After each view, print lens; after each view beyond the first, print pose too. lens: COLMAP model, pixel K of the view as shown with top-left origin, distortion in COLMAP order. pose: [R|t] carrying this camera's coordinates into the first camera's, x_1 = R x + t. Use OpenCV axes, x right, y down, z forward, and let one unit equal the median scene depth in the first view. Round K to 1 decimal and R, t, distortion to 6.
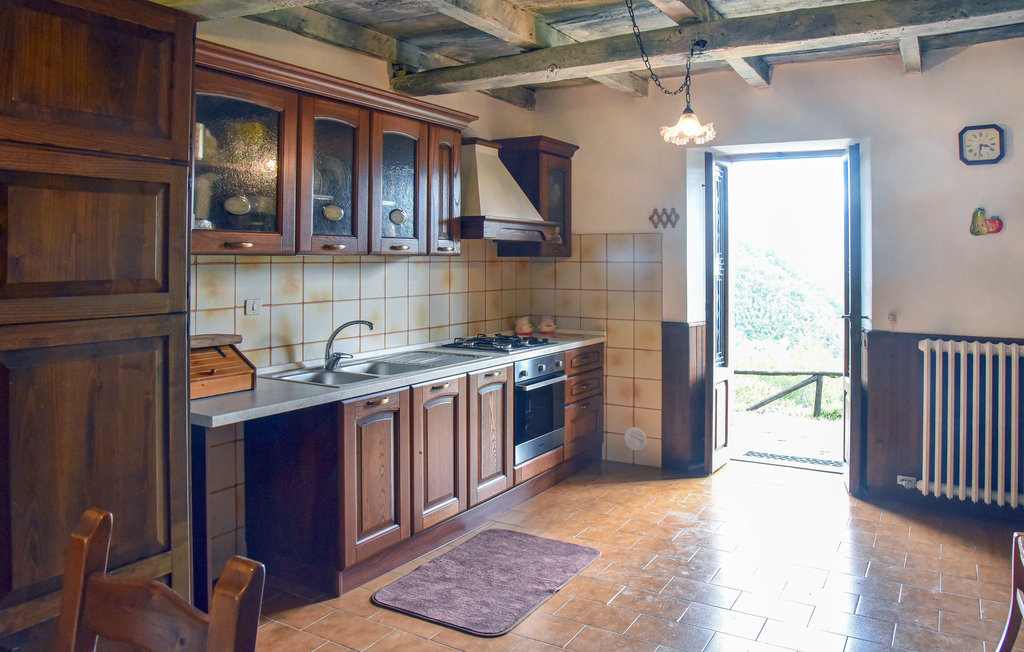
lens RADIAL K [[727.8, 0, 512.0], [0, 727.8, 326.0], [0, 0, 1]] dist [0.000088, 0.000058]
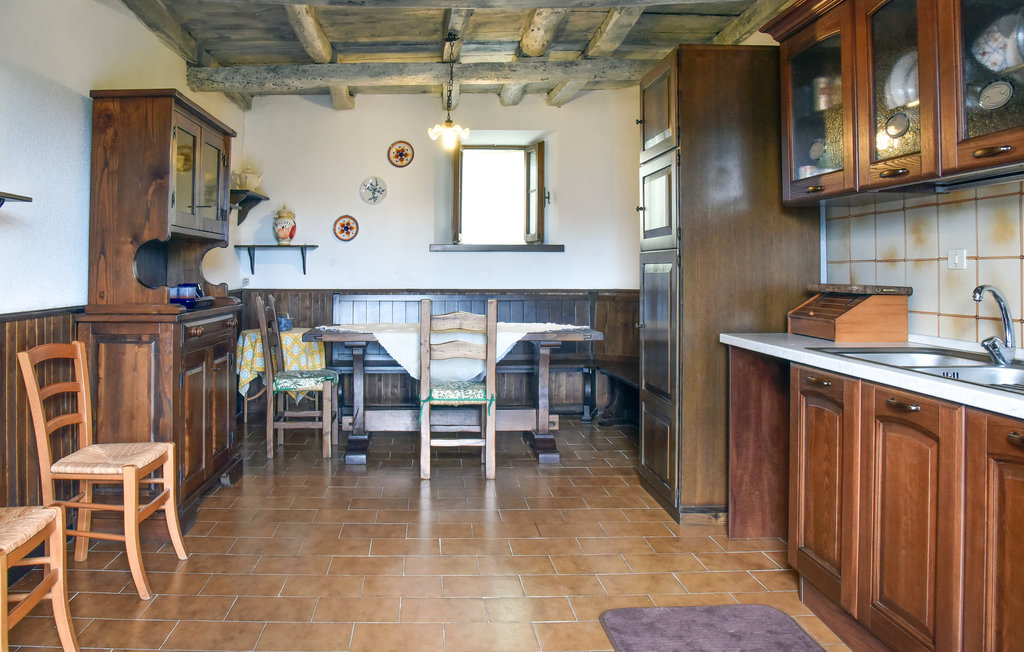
lens RADIAL K [[727.8, 0, 512.0], [0, 727.8, 326.0], [0, 0, 1]] dist [0.000088, 0.000058]
pose [[-0.821270, 0.033476, -0.569557, 0.475598], [-0.069414, 0.984999, 0.157985, -0.045449], [0.566302, 0.169283, -0.806626, 1.374990]]
